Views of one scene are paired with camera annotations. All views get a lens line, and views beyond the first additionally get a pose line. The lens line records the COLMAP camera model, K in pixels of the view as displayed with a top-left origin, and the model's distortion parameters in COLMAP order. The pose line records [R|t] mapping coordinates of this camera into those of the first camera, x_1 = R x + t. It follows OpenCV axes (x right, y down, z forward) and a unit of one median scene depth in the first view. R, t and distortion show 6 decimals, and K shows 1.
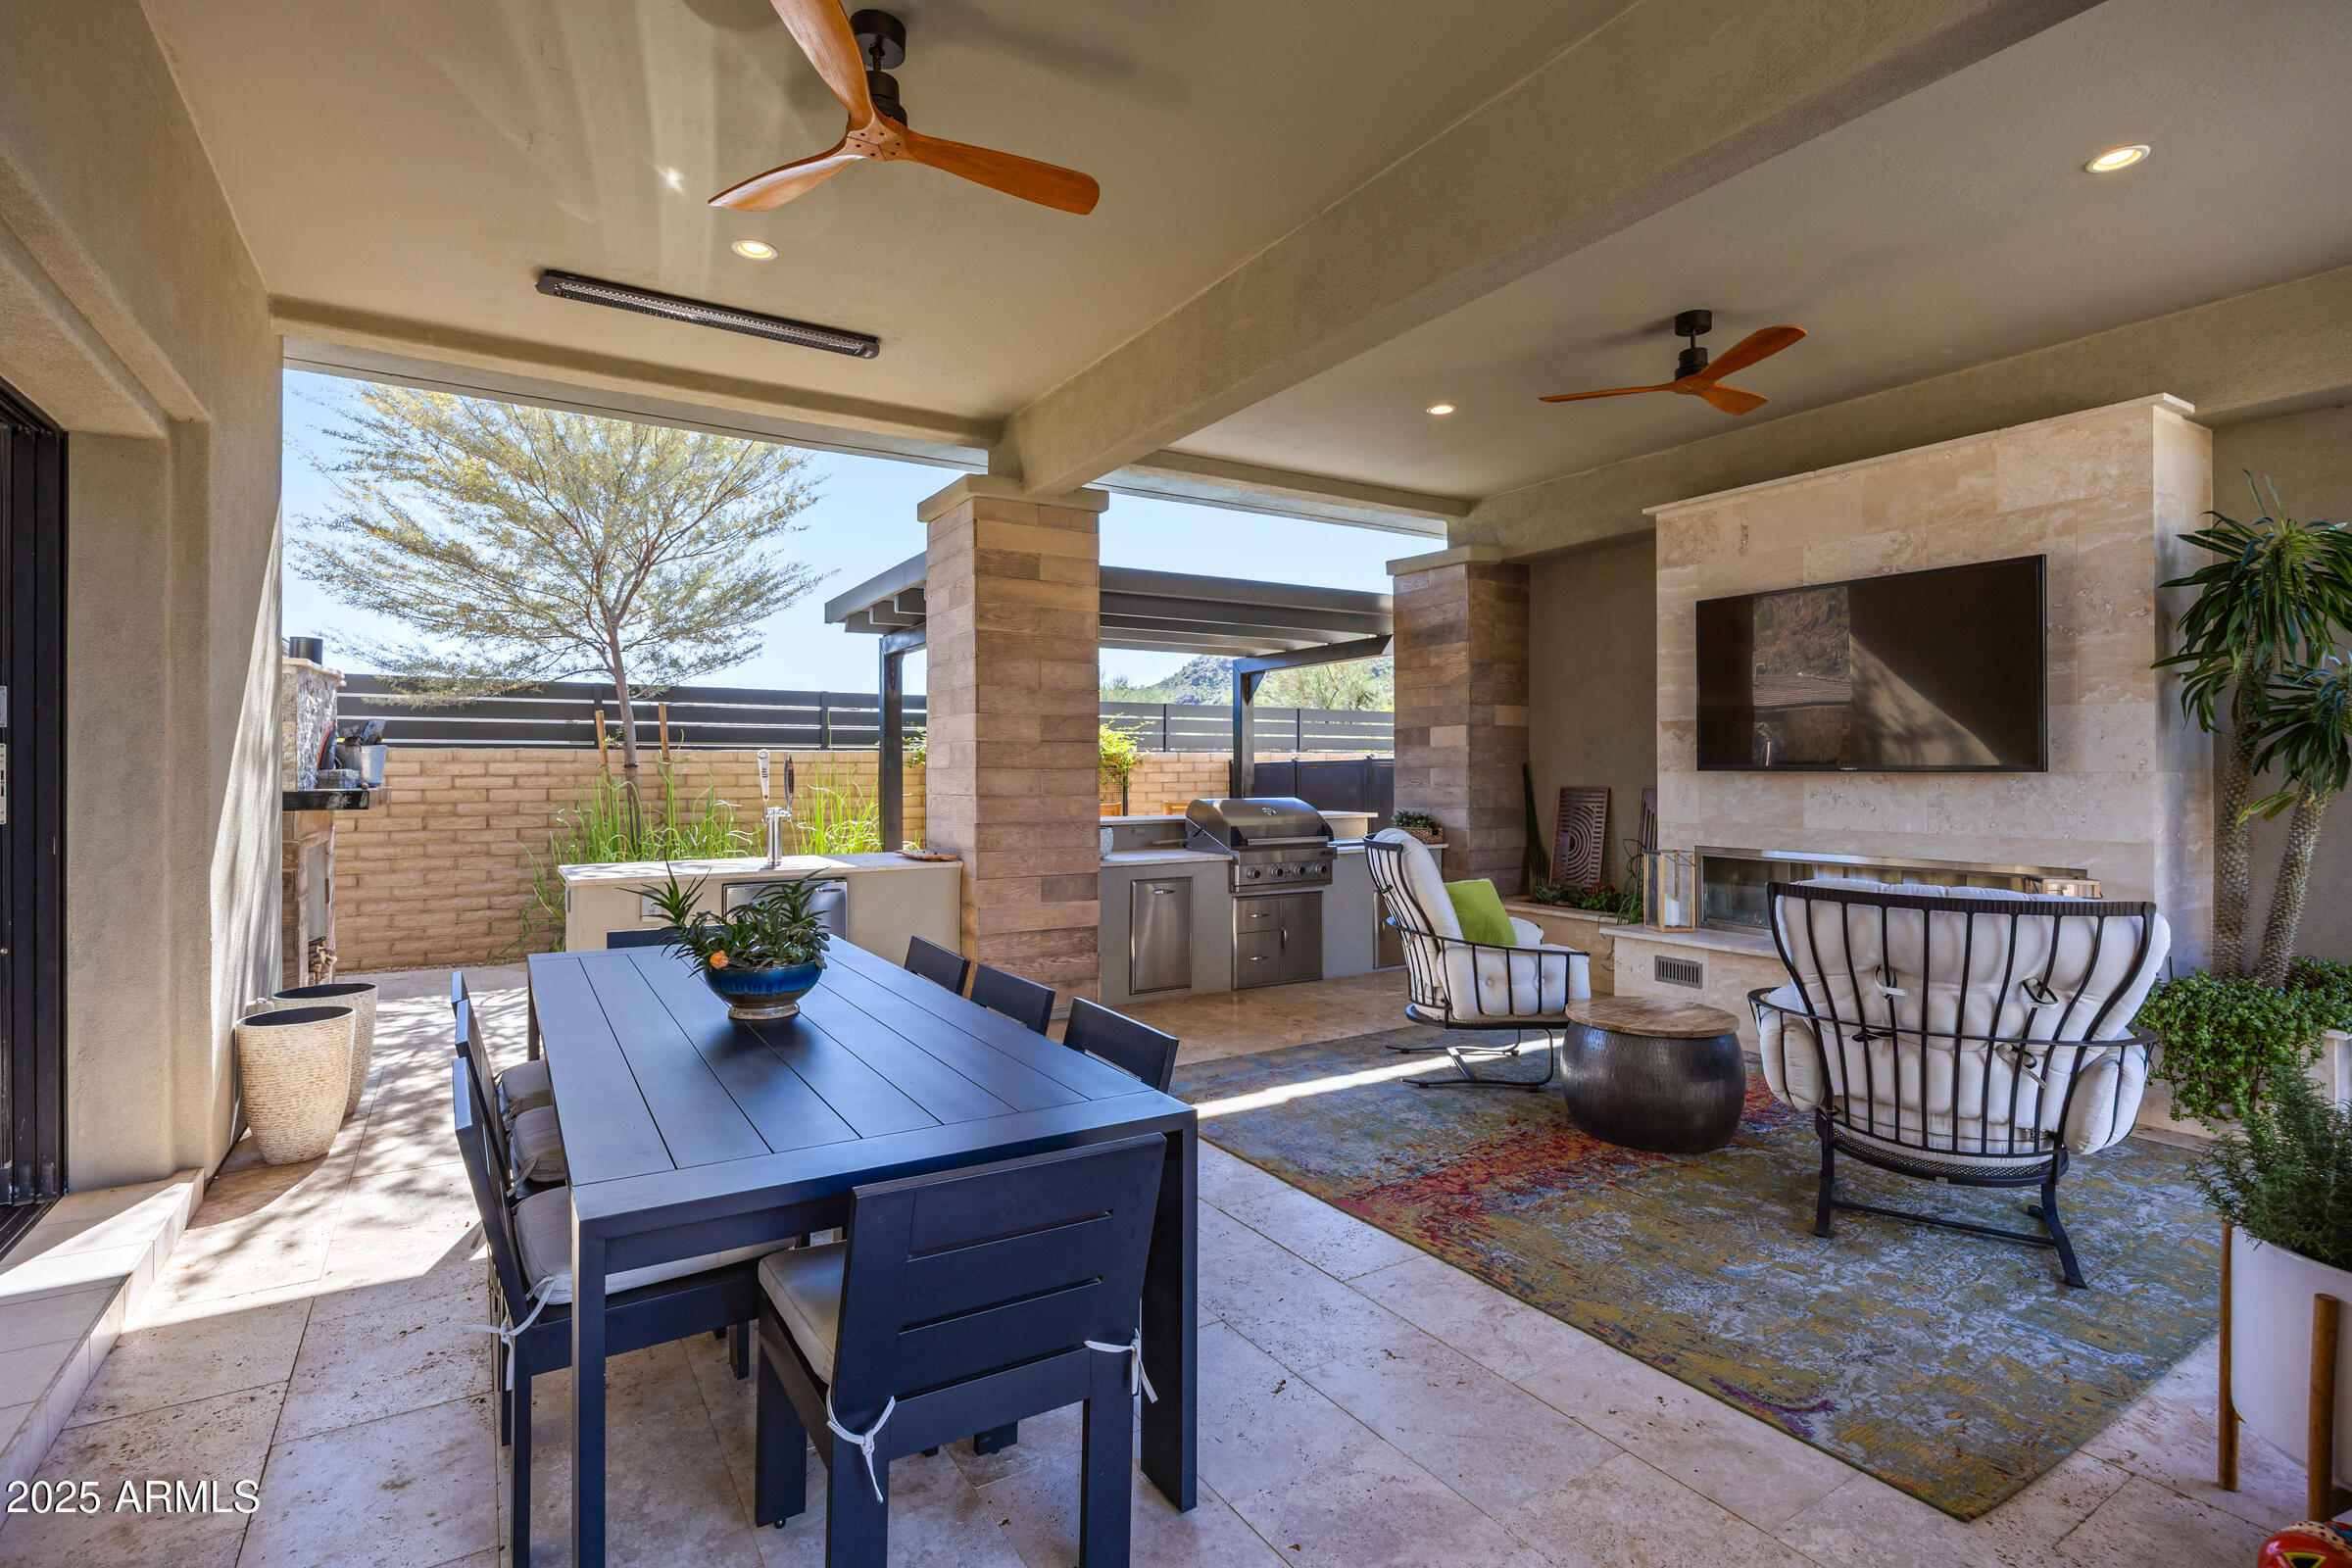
lens RADIAL K [[1131.8, 0, 1166.7], [0, 1131.8, 764.4], [0, 0, 1]] dist [-0.004958, -0.000952]
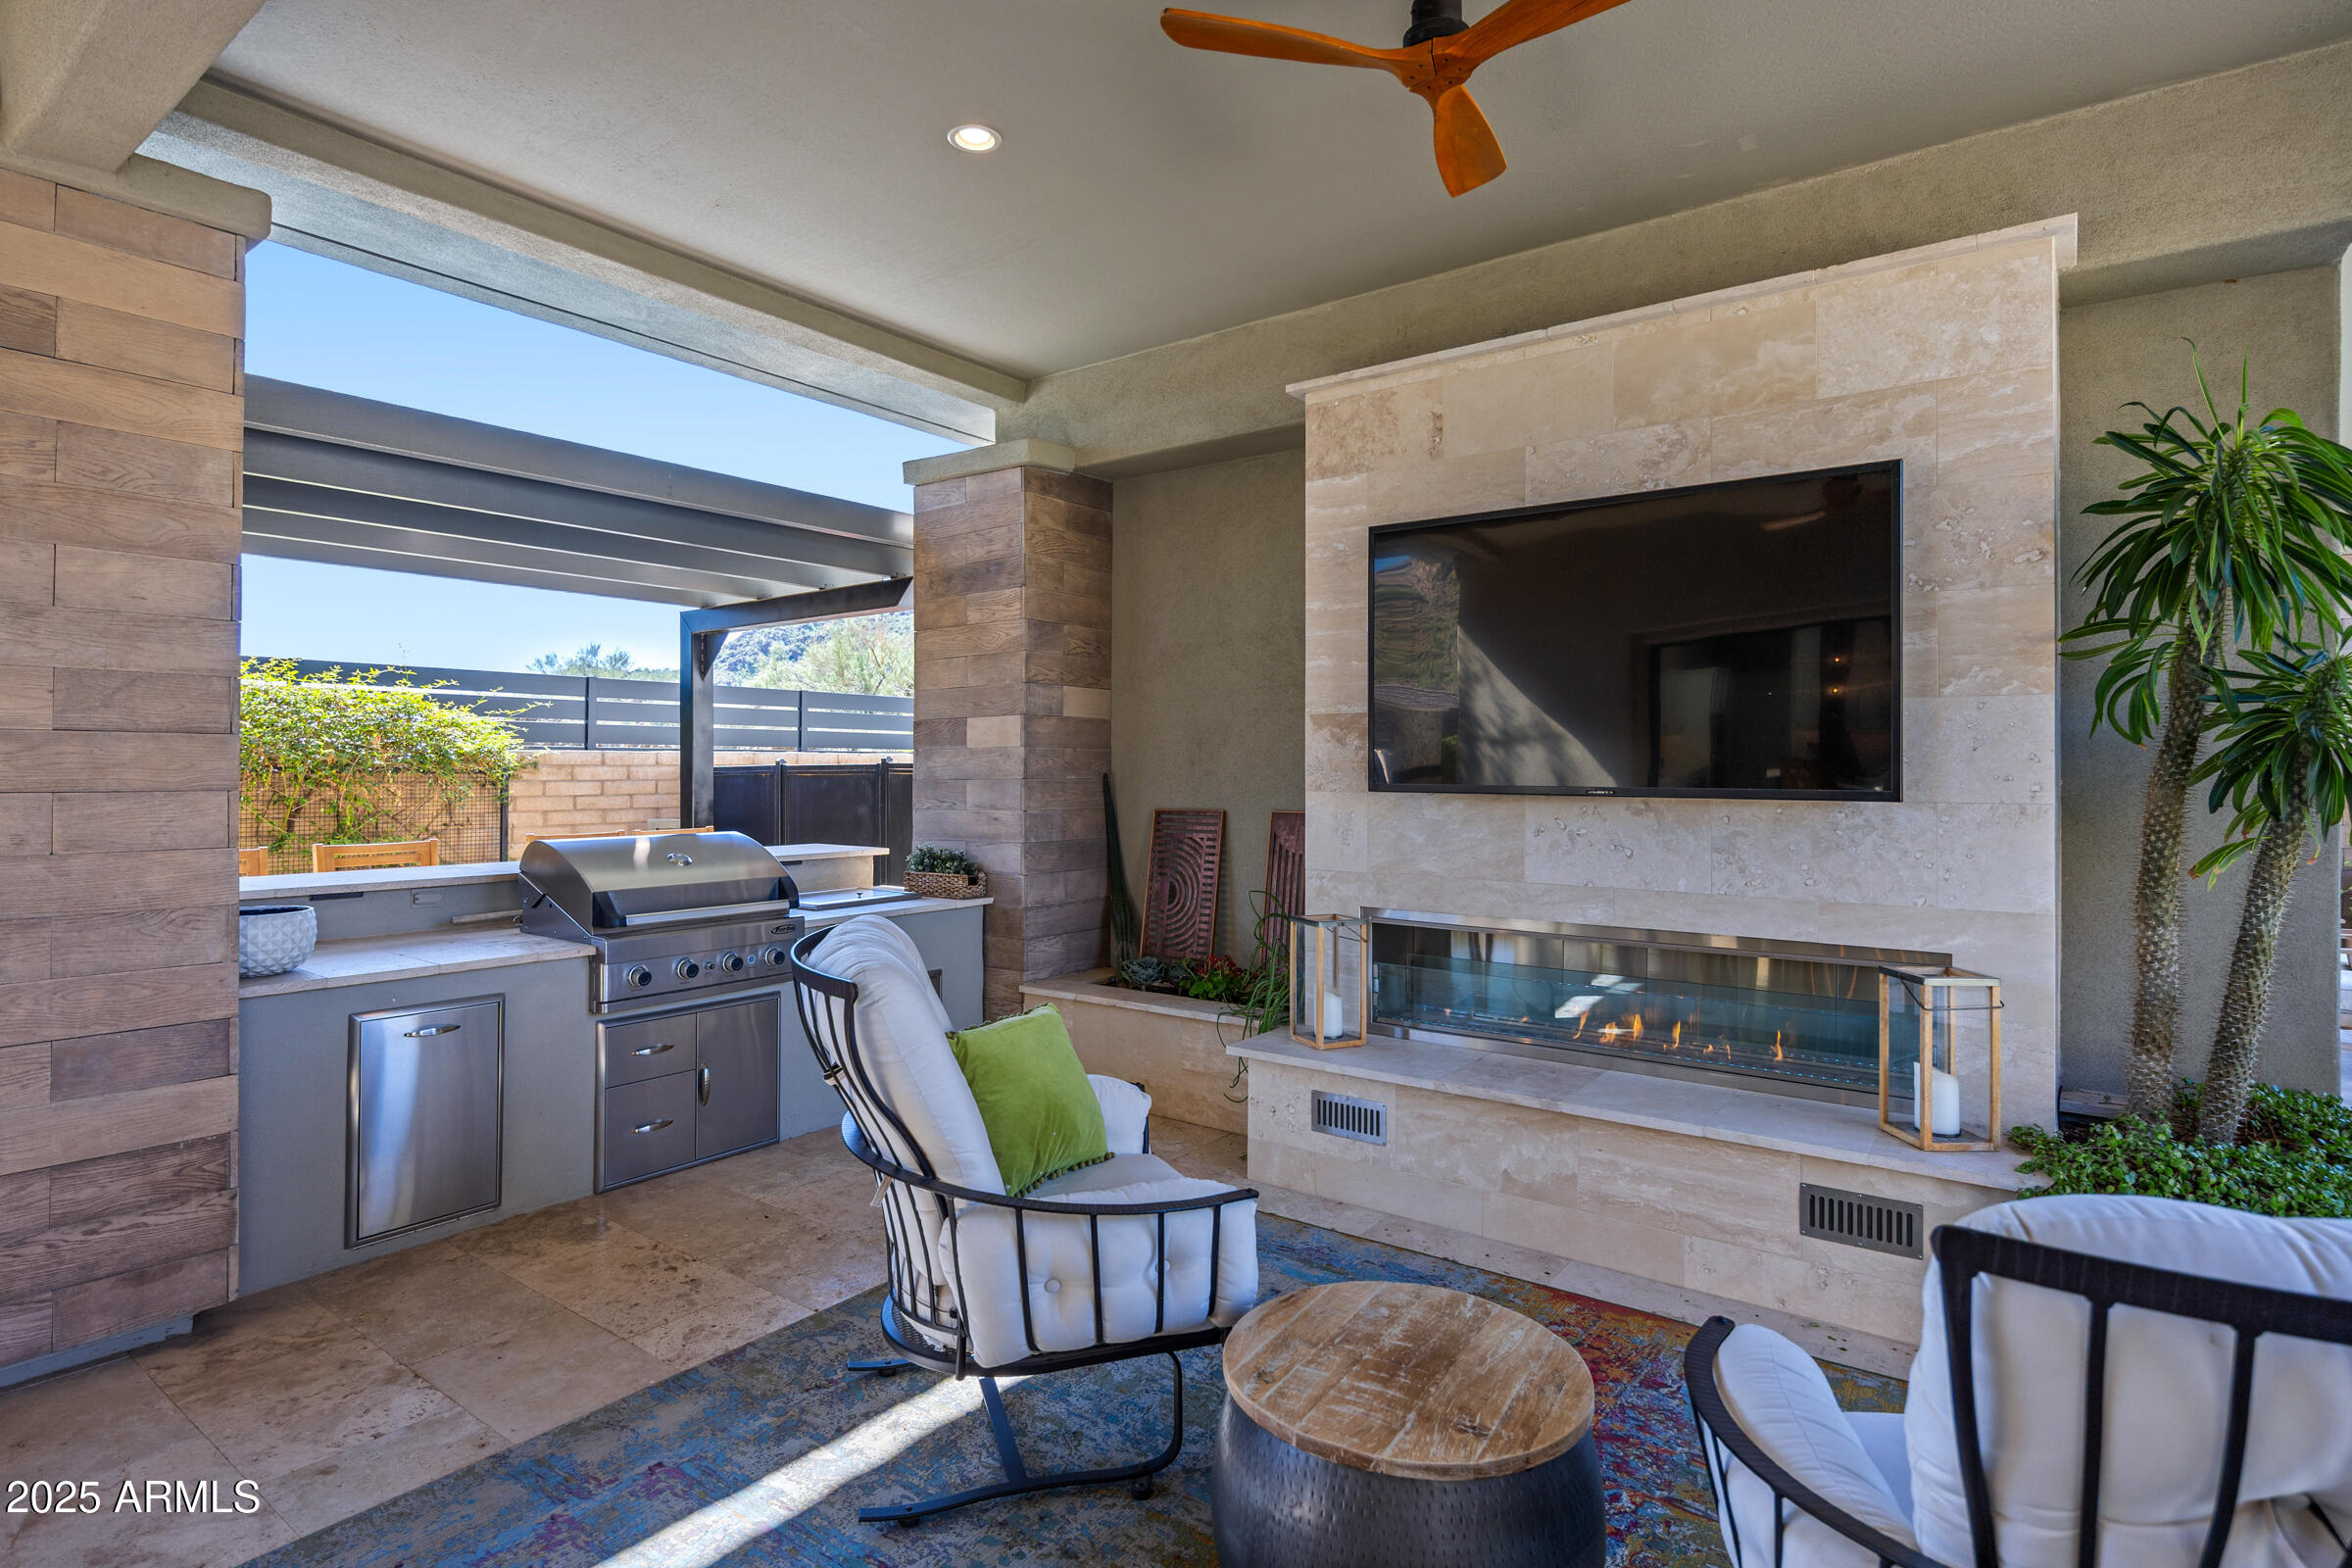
lens RADIAL K [[1227.1, 0, 1168.2], [0, 1227.1, 772.3], [0, 0, 1]] dist [0.007947, 0.000443]
pose [[0.932064, 0.003127, 0.362280, 0.112472], [-0.006382, 0.999949, 0.007789, -0.010128], [-0.362237, -0.009572, 0.932037, 0.397084]]
